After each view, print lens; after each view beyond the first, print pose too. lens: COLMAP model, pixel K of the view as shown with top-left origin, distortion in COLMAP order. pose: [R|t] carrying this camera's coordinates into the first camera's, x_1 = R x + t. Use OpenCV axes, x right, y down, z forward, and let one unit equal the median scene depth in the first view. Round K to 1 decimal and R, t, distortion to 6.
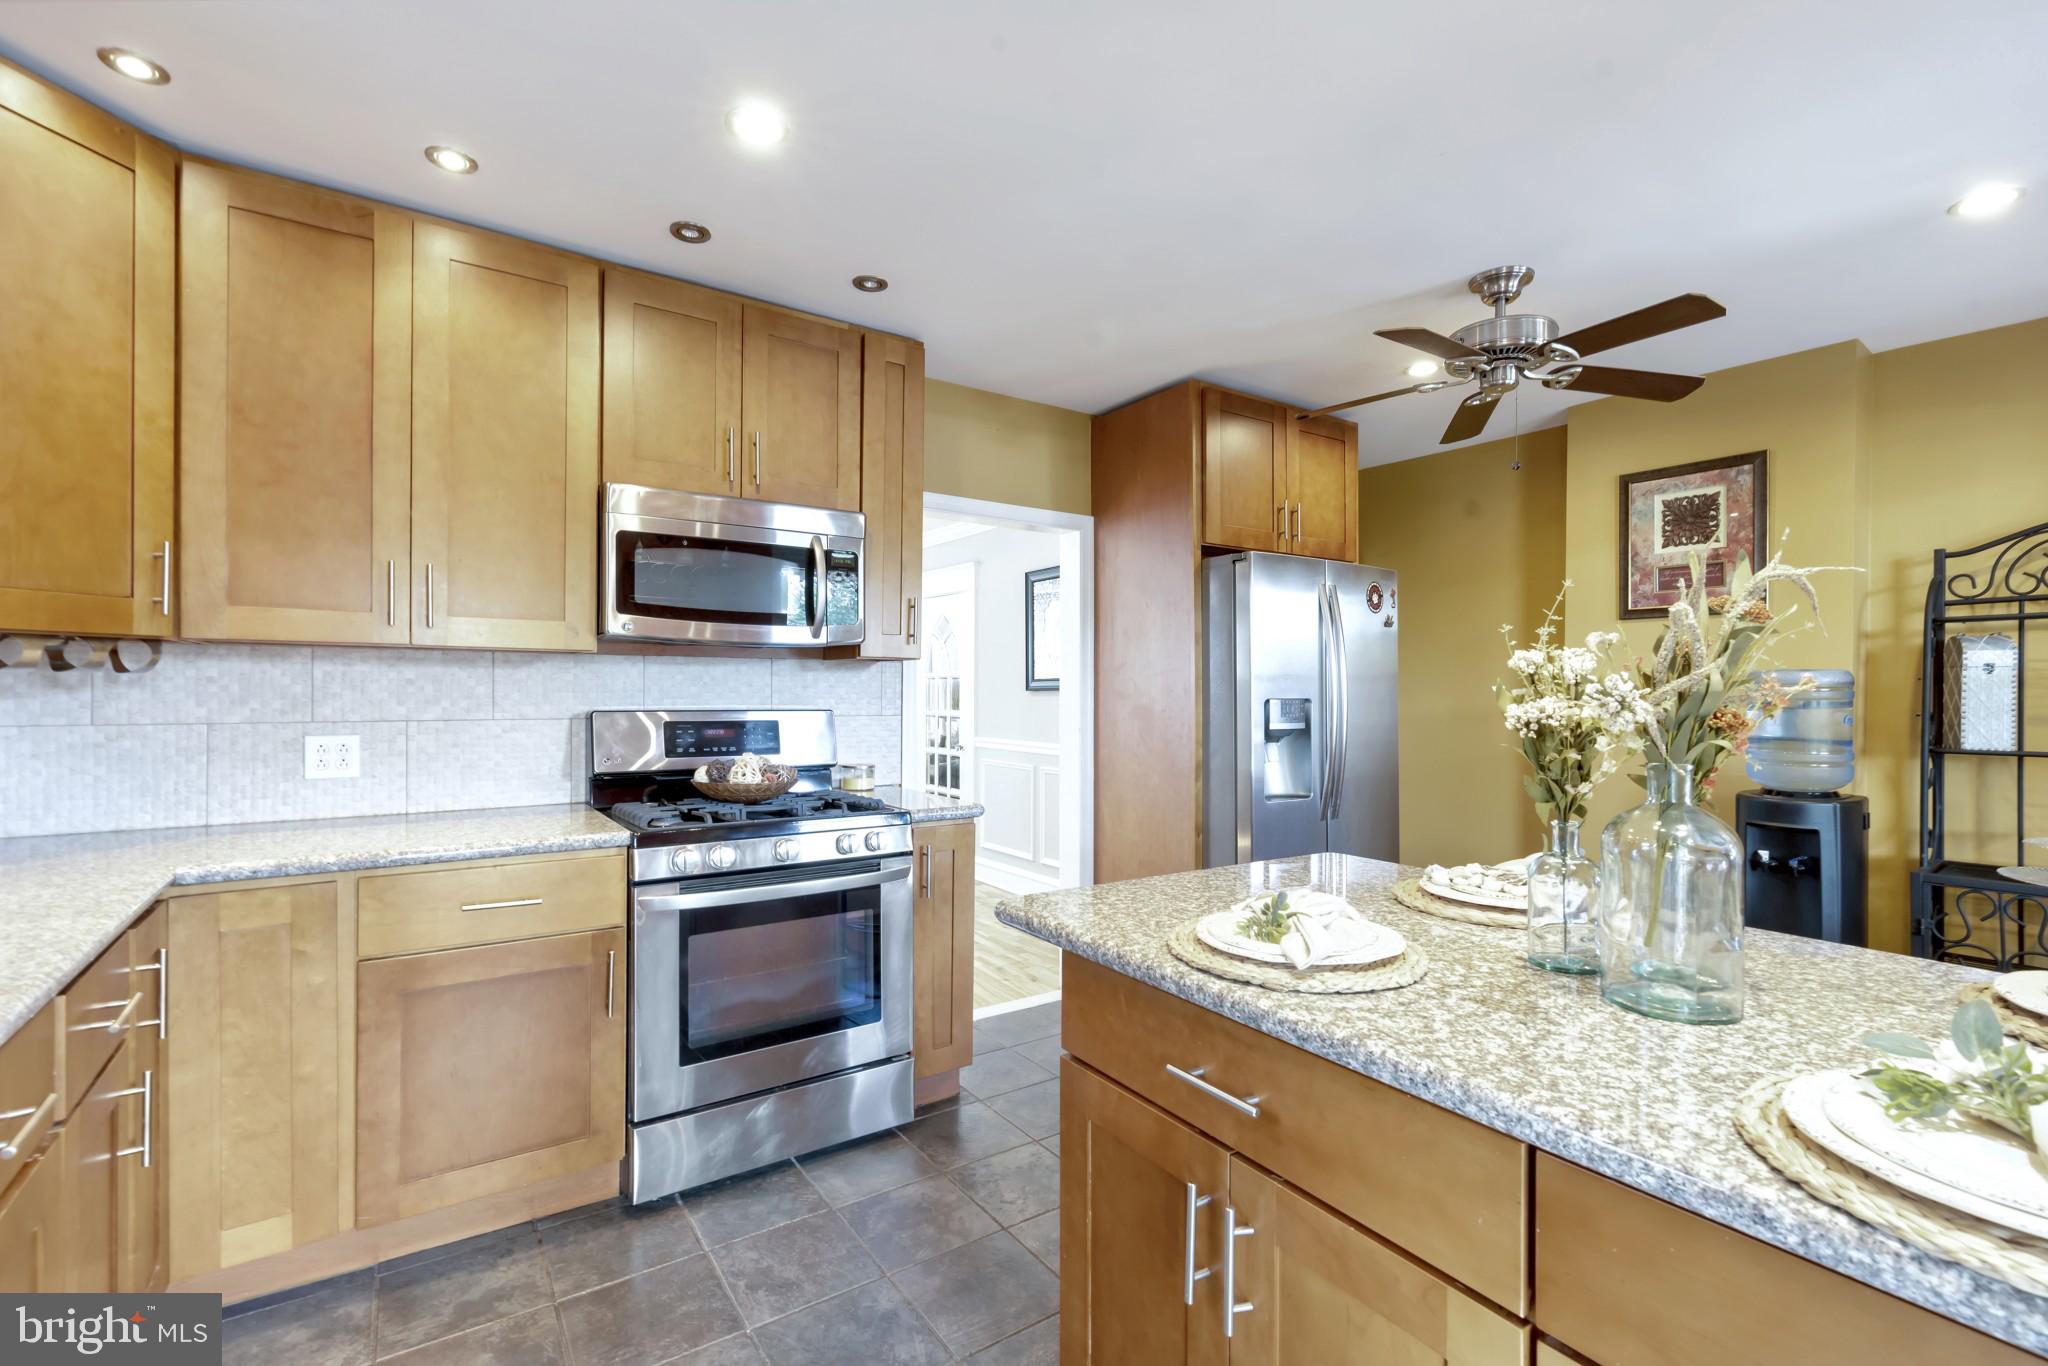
lens RADIAL K [[899.8, 0, 1011.0], [0, 899.8, 691.6], [0, 0, 1]] dist [0.000566, -0.000250]
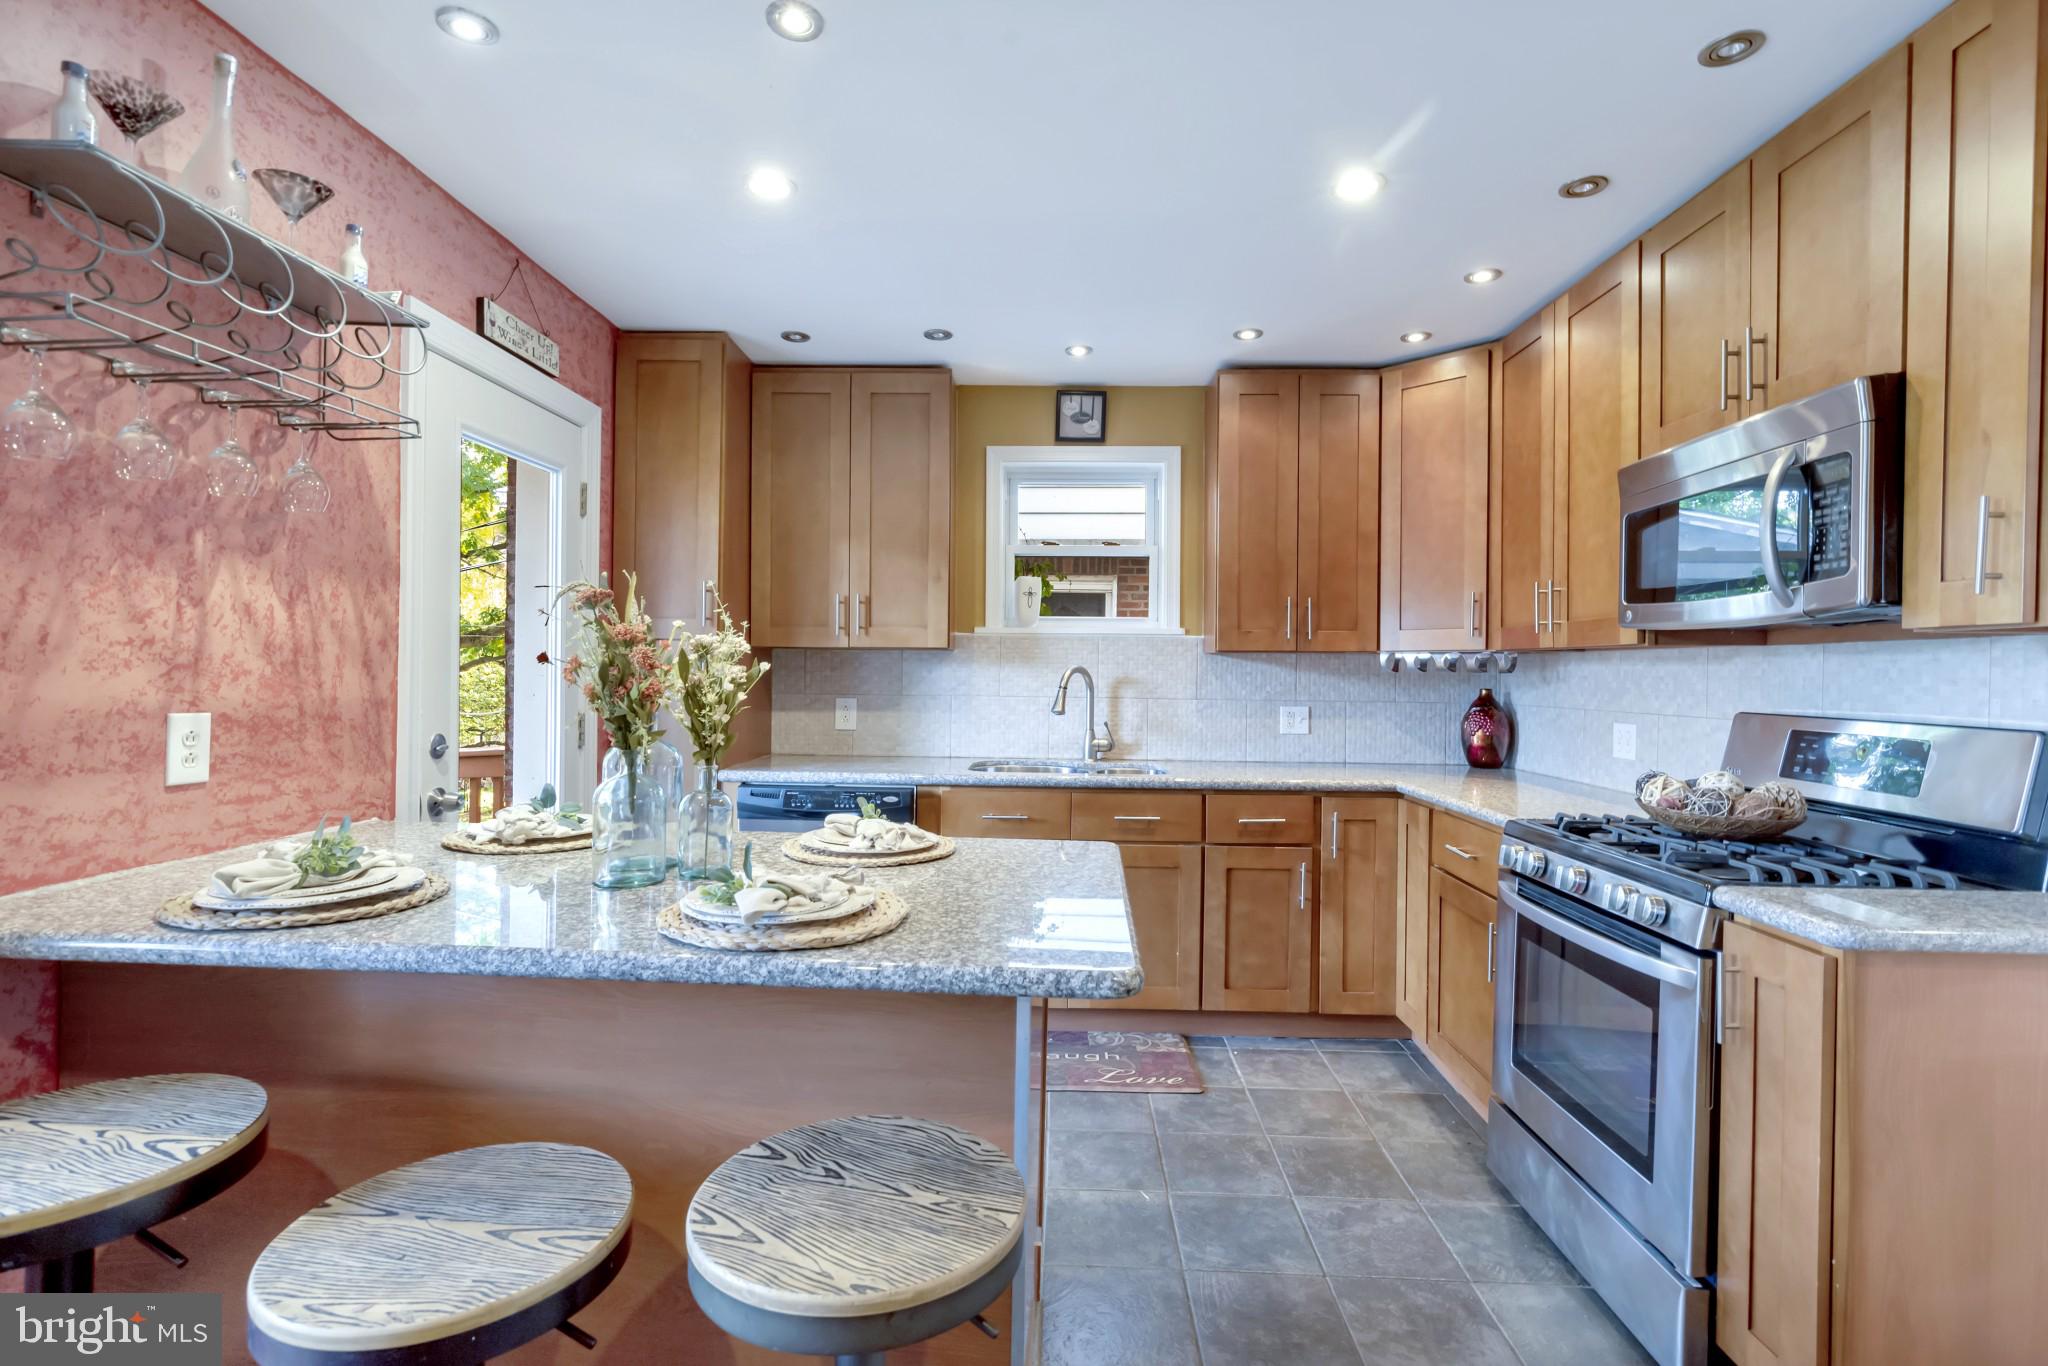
lens RADIAL K [[954.4, 0, 1037.7], [0, 954.4, 673.4], [0, 0, 1]] dist [0.004880, -0.001776]
pose [[-0.583784, -0.014113, -0.811786, 0.605391], [-0.021289, 0.999771, -0.002071, 0.000753], [0.811630, 0.016073, -0.583951, 0.902170]]
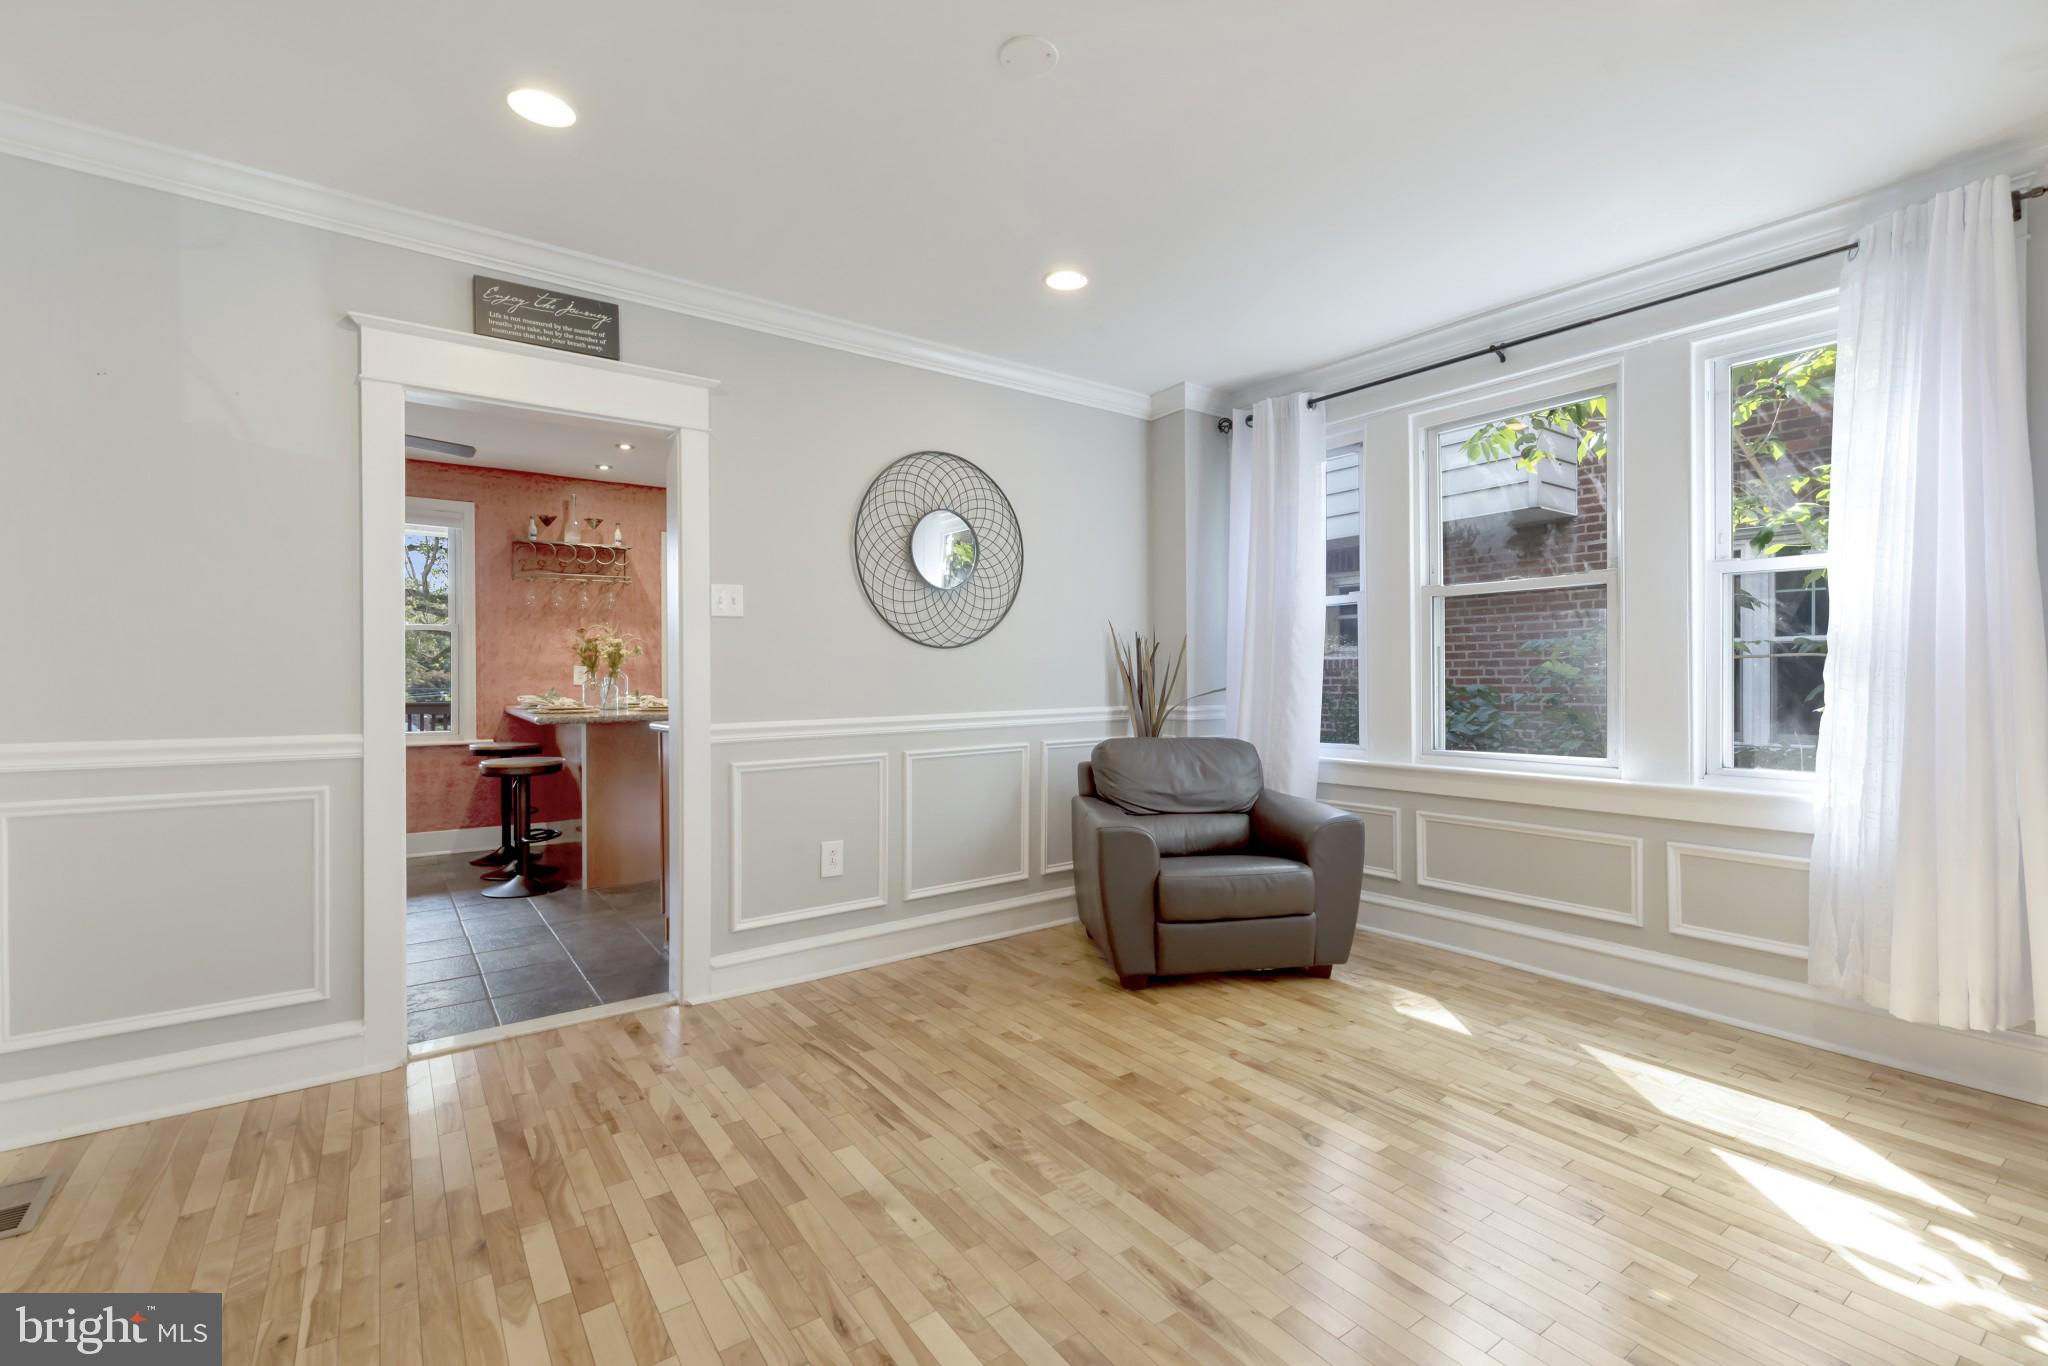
lens RADIAL K [[899.8, 0, 1026.8], [0, 899.8, 680.3], [0, 0, 1]] dist [0.000566, -0.000250]
pose [[-0.999375, -0.005254, -0.034966, -0.526239], [-0.005472, 0.999966, 0.006124, 0.049128], [0.034933, 0.006312, -0.999370, 2.258017]]
